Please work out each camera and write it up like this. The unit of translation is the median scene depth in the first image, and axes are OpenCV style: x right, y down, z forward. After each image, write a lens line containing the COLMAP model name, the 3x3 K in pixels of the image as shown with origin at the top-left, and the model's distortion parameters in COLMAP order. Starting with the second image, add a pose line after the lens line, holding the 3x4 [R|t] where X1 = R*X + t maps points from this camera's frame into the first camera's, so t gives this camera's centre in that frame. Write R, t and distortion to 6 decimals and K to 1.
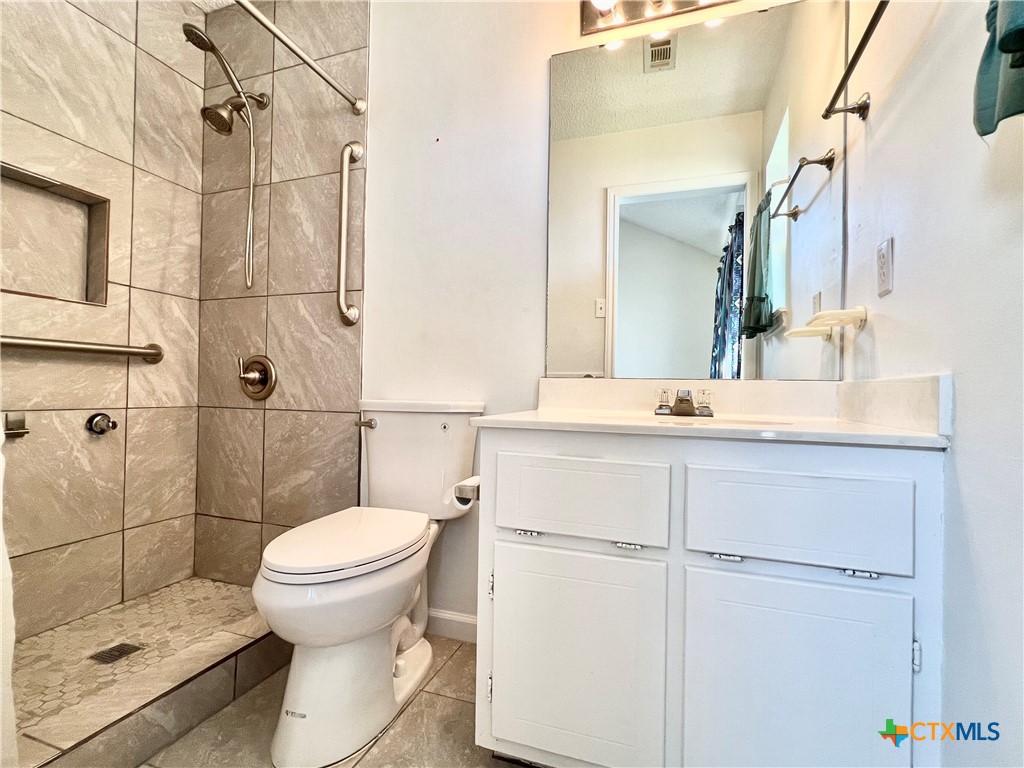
lens RADIAL K [[483.4, 0, 510.5], [0, 483.4, 385.0], [0, 0, 1]] dist [-0.003729, 0.001633]
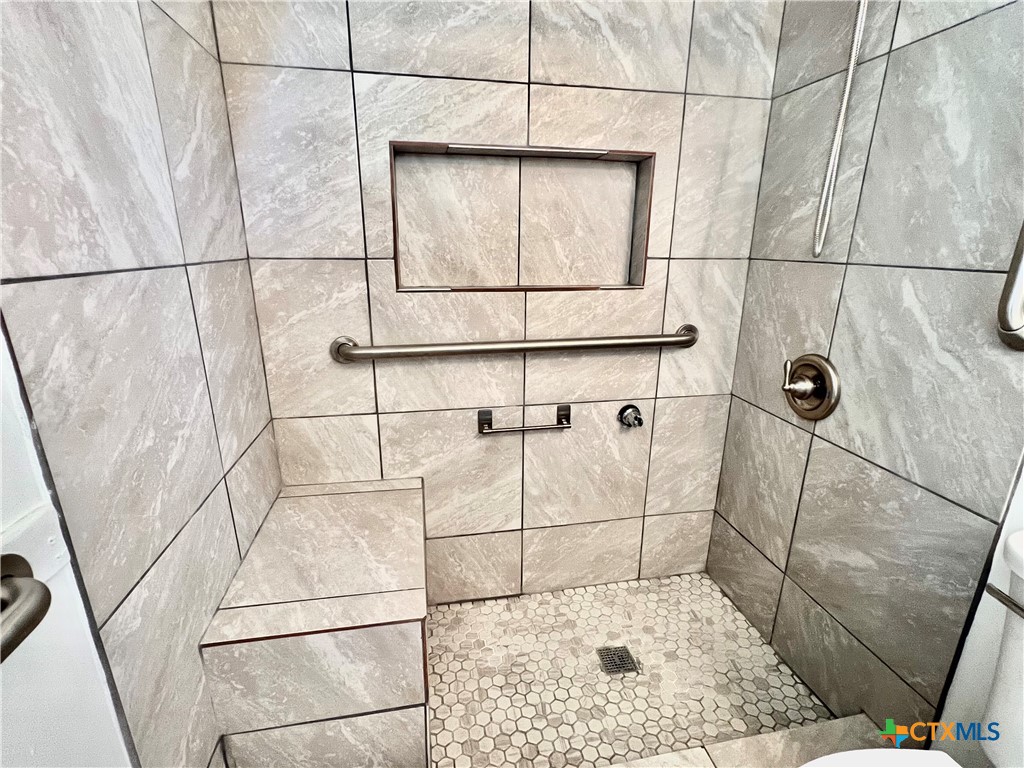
lens RADIAL K [[483.4, 0, 511.6], [0, 483.4, 384.7], [0, 0, 1]] dist [-0.003729, 0.001633]
pose [[0.498310, 0.235910, -0.834286, -0.170808], [0.012883, 0.960148, 0.279194, -0.220590], [0.866903, -0.149874, 0.475412, 0.321187]]
